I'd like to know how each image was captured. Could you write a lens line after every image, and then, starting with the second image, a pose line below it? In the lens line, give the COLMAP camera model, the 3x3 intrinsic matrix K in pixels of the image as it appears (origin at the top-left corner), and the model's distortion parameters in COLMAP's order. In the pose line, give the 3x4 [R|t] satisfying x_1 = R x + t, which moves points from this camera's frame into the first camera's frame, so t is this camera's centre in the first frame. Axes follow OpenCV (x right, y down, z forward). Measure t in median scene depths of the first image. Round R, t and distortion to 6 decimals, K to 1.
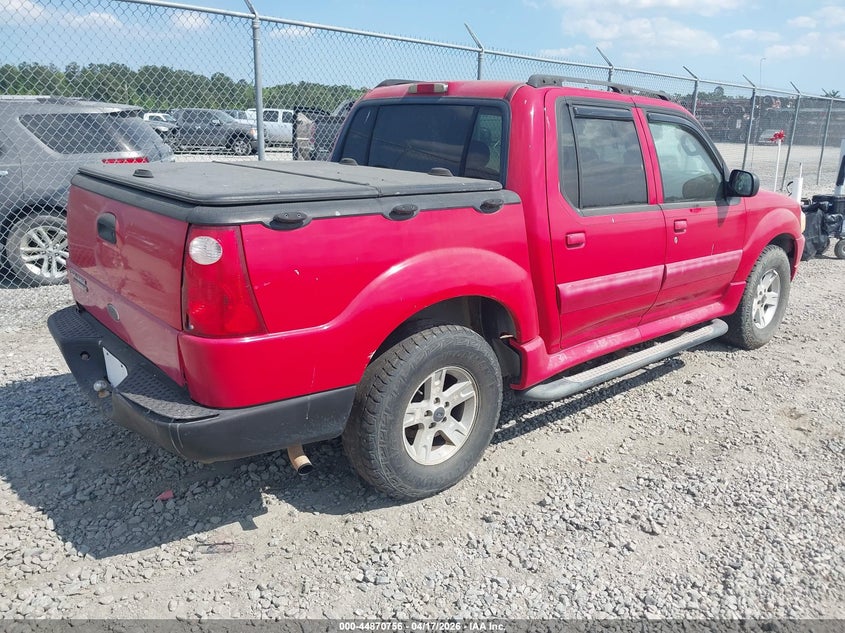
lens RADIAL K [[647.9, 0, 422.5], [0, 647.9, 316.5], [0, 0, 1]] dist [0.044399, -0.002149]
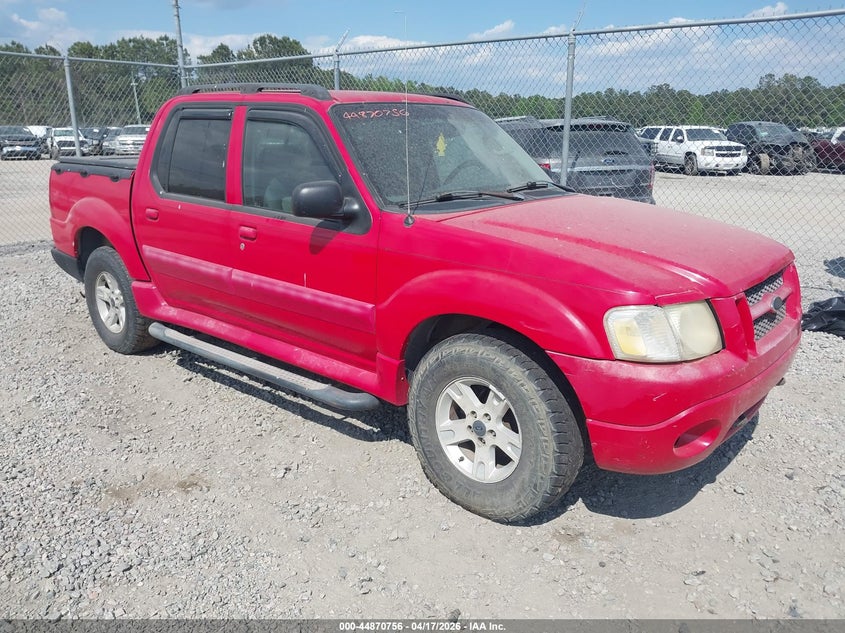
lens RADIAL K [[647.9, 0, 422.5], [0, 647.9, 316.5], [0, 0, 1]] dist [0.044399, -0.002149]
pose [[0.170247, 0.249135, -0.953388, 1.294240], [-0.284837, 0.938652, 0.194421, -0.267500], [0.943337, 0.238461, 0.230765, 1.012672]]
